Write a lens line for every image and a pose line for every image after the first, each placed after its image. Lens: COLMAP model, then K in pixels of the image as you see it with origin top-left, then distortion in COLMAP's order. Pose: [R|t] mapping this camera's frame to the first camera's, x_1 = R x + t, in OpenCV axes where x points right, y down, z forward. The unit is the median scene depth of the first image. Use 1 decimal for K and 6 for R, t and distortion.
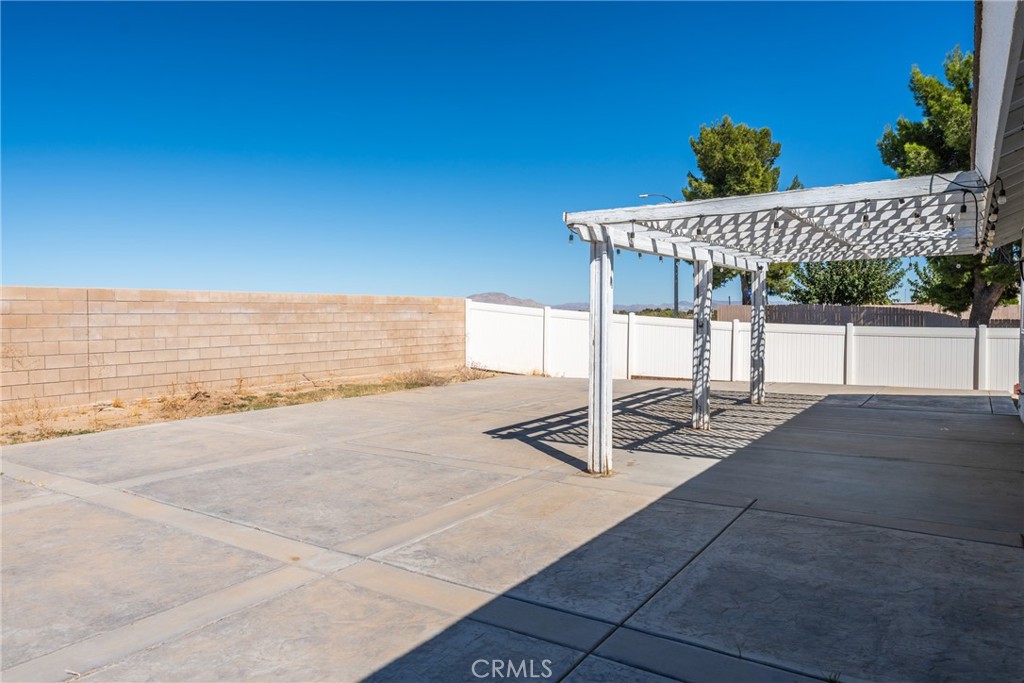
lens RADIAL K [[679.1, 0, 513.0], [0, 679.1, 342.1], [0, 0, 1]] dist [0.003655, -0.000168]
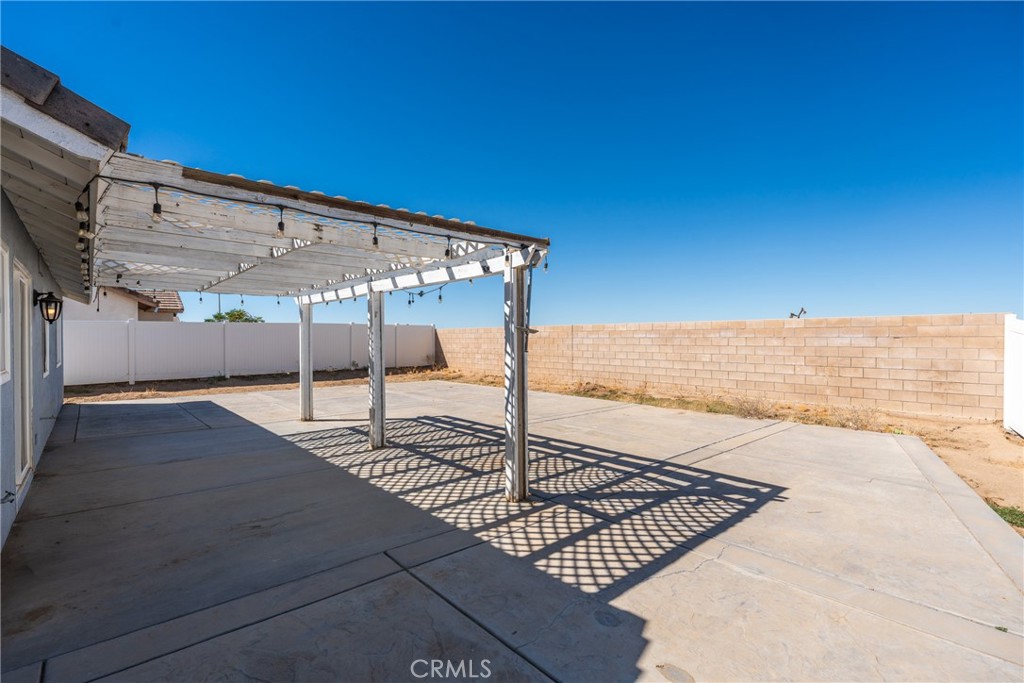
lens RADIAL K [[467.7, 0, 514.0], [0, 467.7, 341.2], [0, 0, 1]] dist [-0.001976, -0.000082]
pose [[-0.243140, 0.009628, -0.969943, 0.565362], [-0.039977, 0.999002, 0.019938, -0.037394], [0.969167, 0.043624, -0.242513, 0.835424]]
